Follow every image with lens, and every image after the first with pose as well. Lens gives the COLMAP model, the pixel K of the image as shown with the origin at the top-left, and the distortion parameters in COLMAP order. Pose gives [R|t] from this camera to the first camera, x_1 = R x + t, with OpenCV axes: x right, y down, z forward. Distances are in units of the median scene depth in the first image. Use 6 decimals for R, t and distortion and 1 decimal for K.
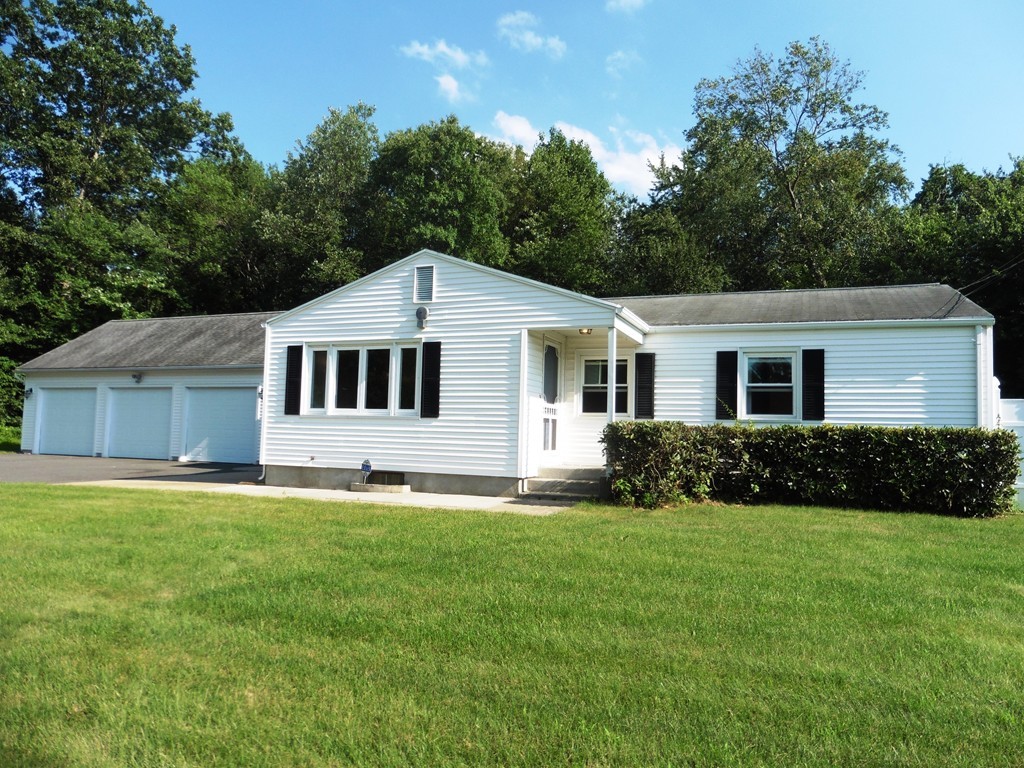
lens RADIAL K [[741.4, 0, 515.5], [0, 741.4, 387.3], [0, 0, 1]] dist [-0.070757, 0.047711]
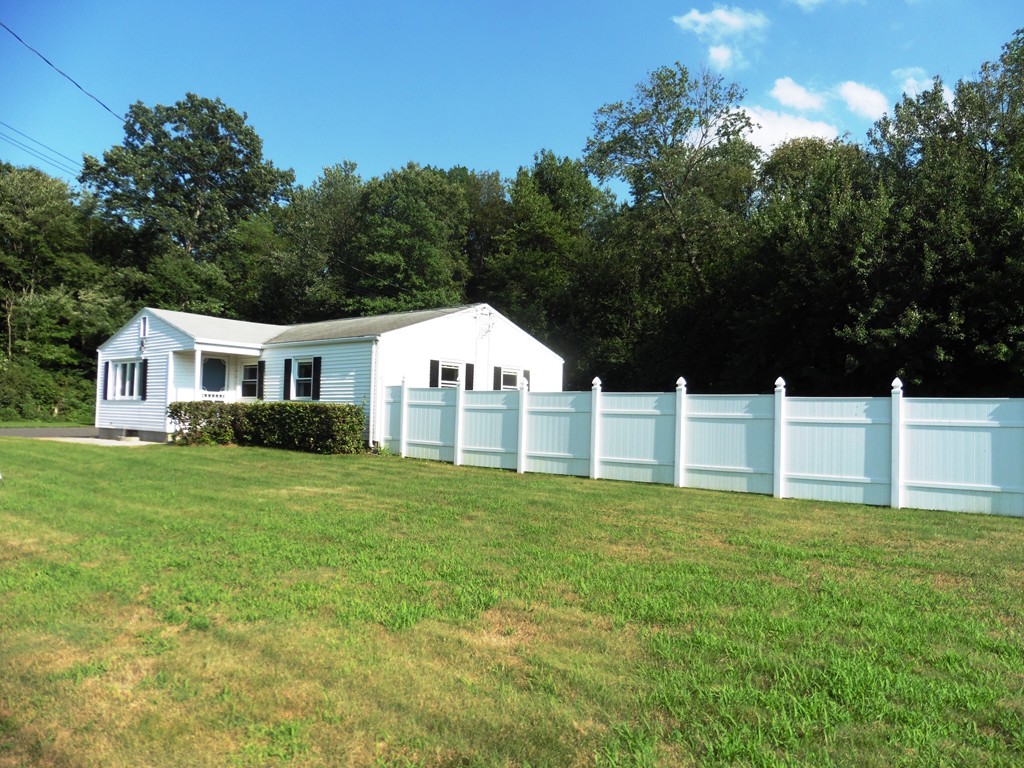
lens RADIAL K [[741.4, 0, 515.5], [0, 741.4, 387.3], [0, 0, 1]] dist [-0.070757, 0.047711]
pose [[0.947387, -0.015219, -0.319728, 1.307604], [0.022236, 0.999585, 0.018306, -0.003625], [0.319317, -0.024452, 0.947332, -0.408621]]
